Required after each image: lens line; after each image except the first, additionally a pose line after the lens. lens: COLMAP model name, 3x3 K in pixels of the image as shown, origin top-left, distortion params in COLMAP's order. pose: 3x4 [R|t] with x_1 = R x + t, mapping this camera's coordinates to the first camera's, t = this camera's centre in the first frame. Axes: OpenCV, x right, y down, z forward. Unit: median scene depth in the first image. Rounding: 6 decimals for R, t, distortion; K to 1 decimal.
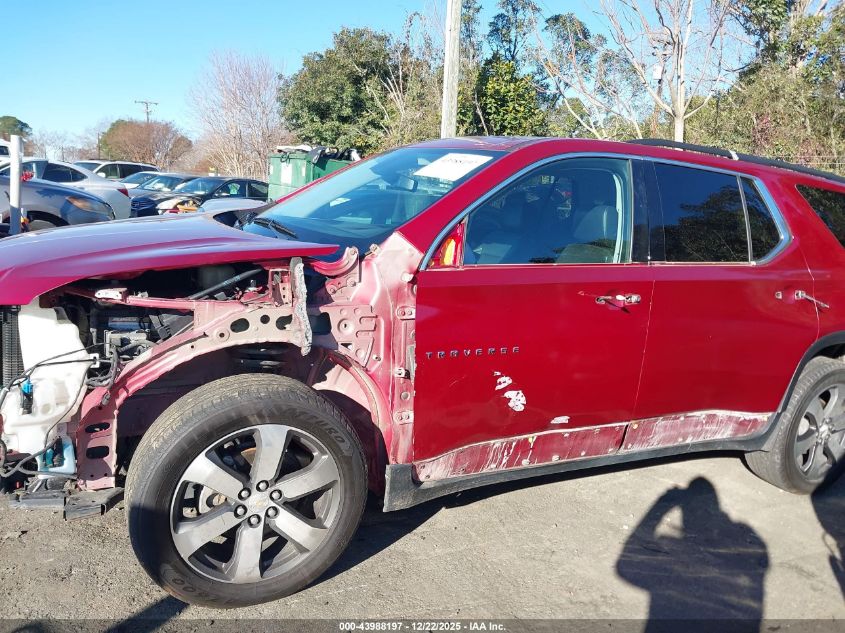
lens RADIAL K [[649.9, 0, 467.1], [0, 649.9, 314.2], [0, 0, 1]] dist [0.111044, -0.214312]
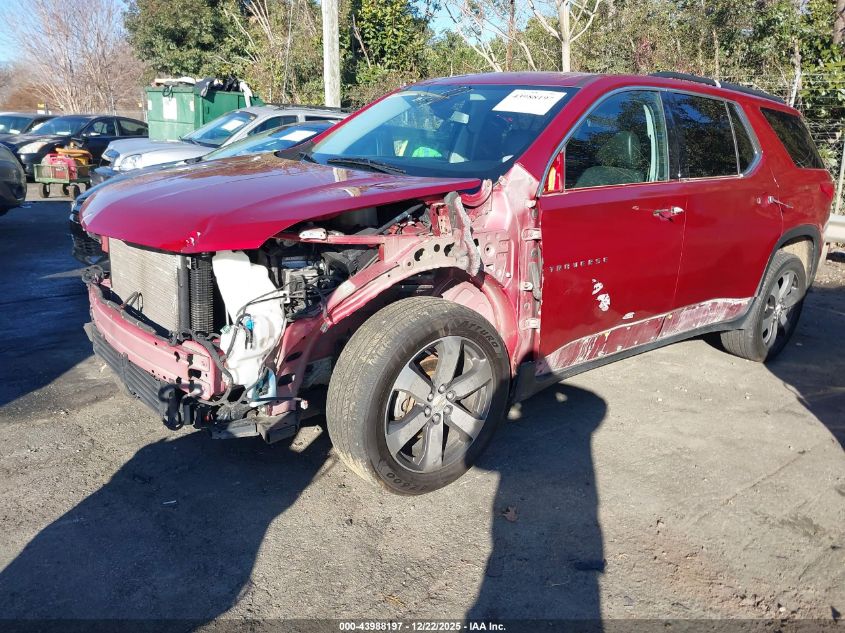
lens RADIAL K [[657.5, 0, 422.5], [0, 657.5, 316.5], [0, 0, 1]] dist [0.012668, 0.000722]
pose [[0.977356, -0.095853, 0.188647, -0.461595], [0.074341, 0.990228, 0.117993, -0.008690], [-0.198113, -0.101297, 0.974931, -0.110531]]
